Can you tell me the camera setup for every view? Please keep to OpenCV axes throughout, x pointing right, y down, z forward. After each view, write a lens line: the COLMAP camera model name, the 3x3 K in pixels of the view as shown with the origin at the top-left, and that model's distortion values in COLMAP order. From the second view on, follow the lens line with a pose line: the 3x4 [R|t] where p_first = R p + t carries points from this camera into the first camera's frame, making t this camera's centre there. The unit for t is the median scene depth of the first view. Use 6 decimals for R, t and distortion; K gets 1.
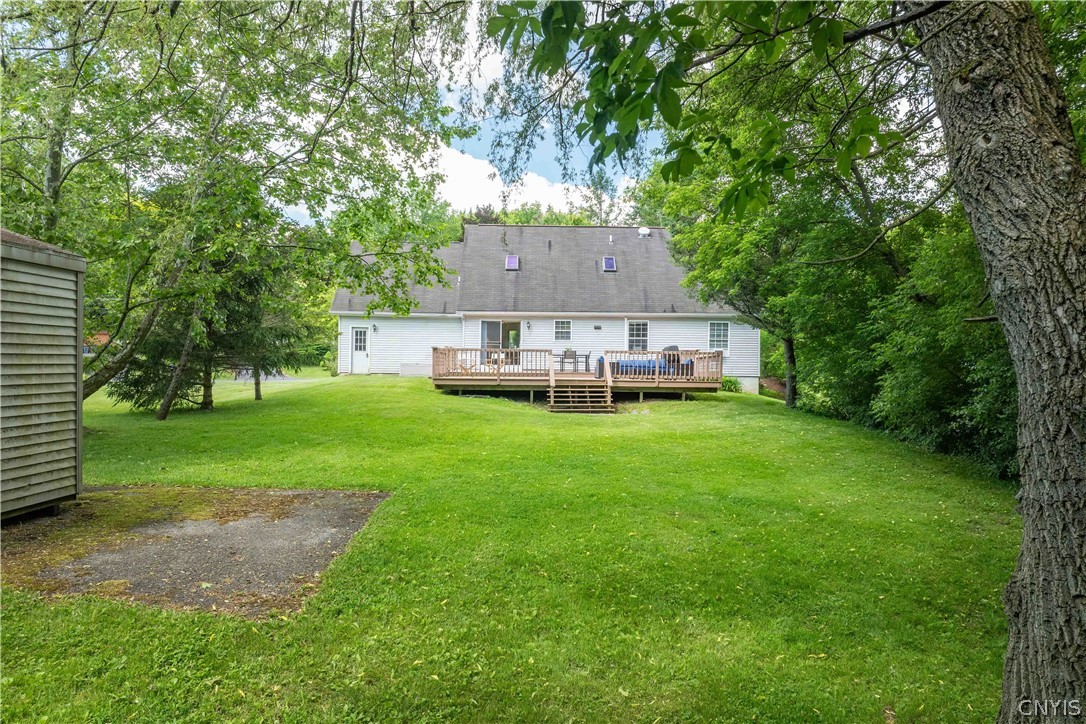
lens RADIAL K [[767.5, 0, 544.3], [0, 767.5, 362.1], [0, 0, 1]] dist [-0.030090, -0.012998]
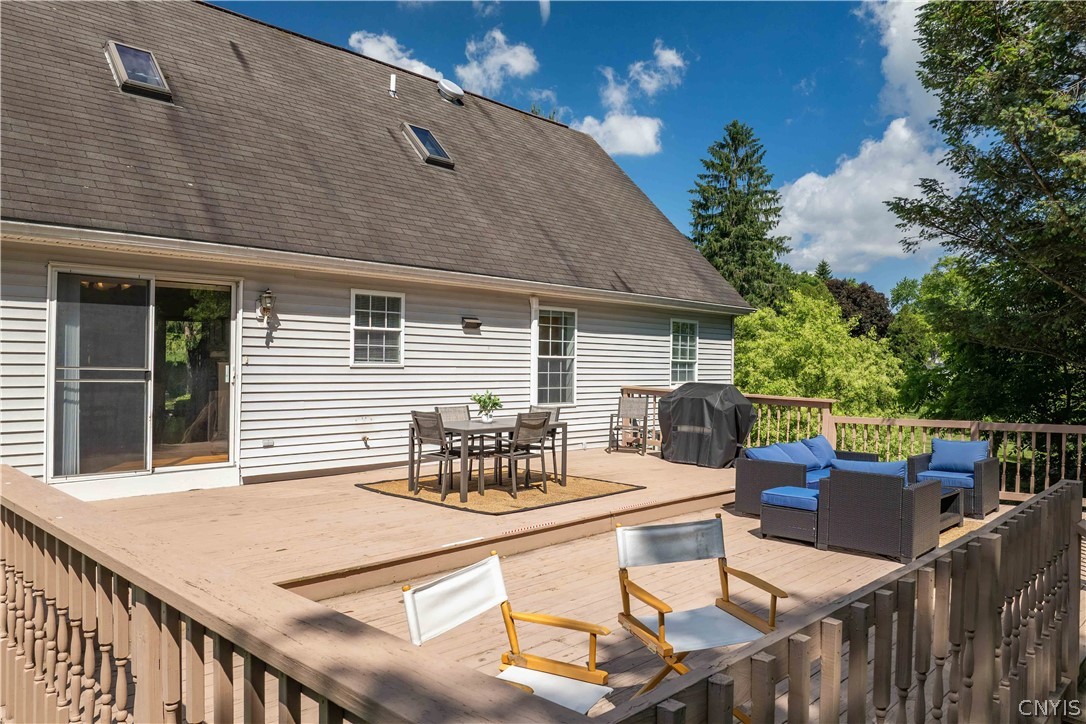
lens RADIAL K [[767.5, 0, 542.6], [0, 767.5, 365.3], [0, 0, 1]] dist [-0.030090, -0.012998]
pose [[0.705080, 0.000494, 0.709128, -0.138109], [-0.010638, 0.999895, 0.009881, -0.031397], [-0.709048, -0.014511, 0.705011, 0.757857]]
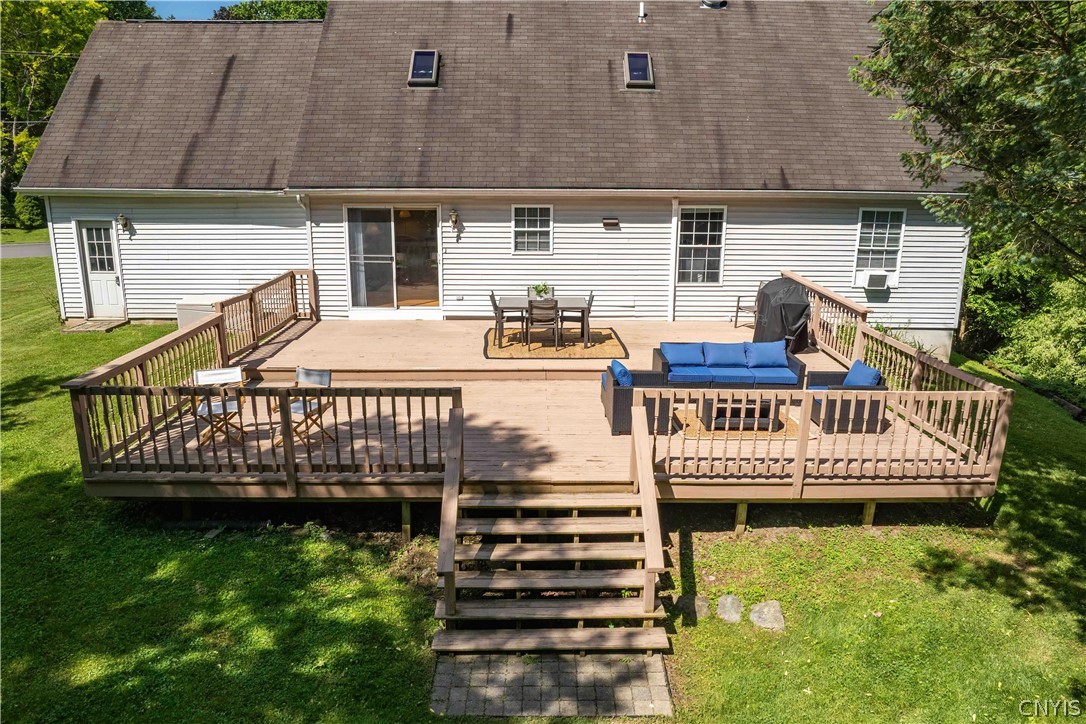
lens RADIAL K [[767.5, 0, 549.4], [0, 767.5, 364.3], [0, 0, 1]] dist [-0.030090, -0.012998]
pose [[0.999986, -0.001083, -0.005088, 0.036570], [0.002357, 0.966258, 0.257566, -0.080814], [0.004638, -0.257575, 0.966247, 0.555194]]
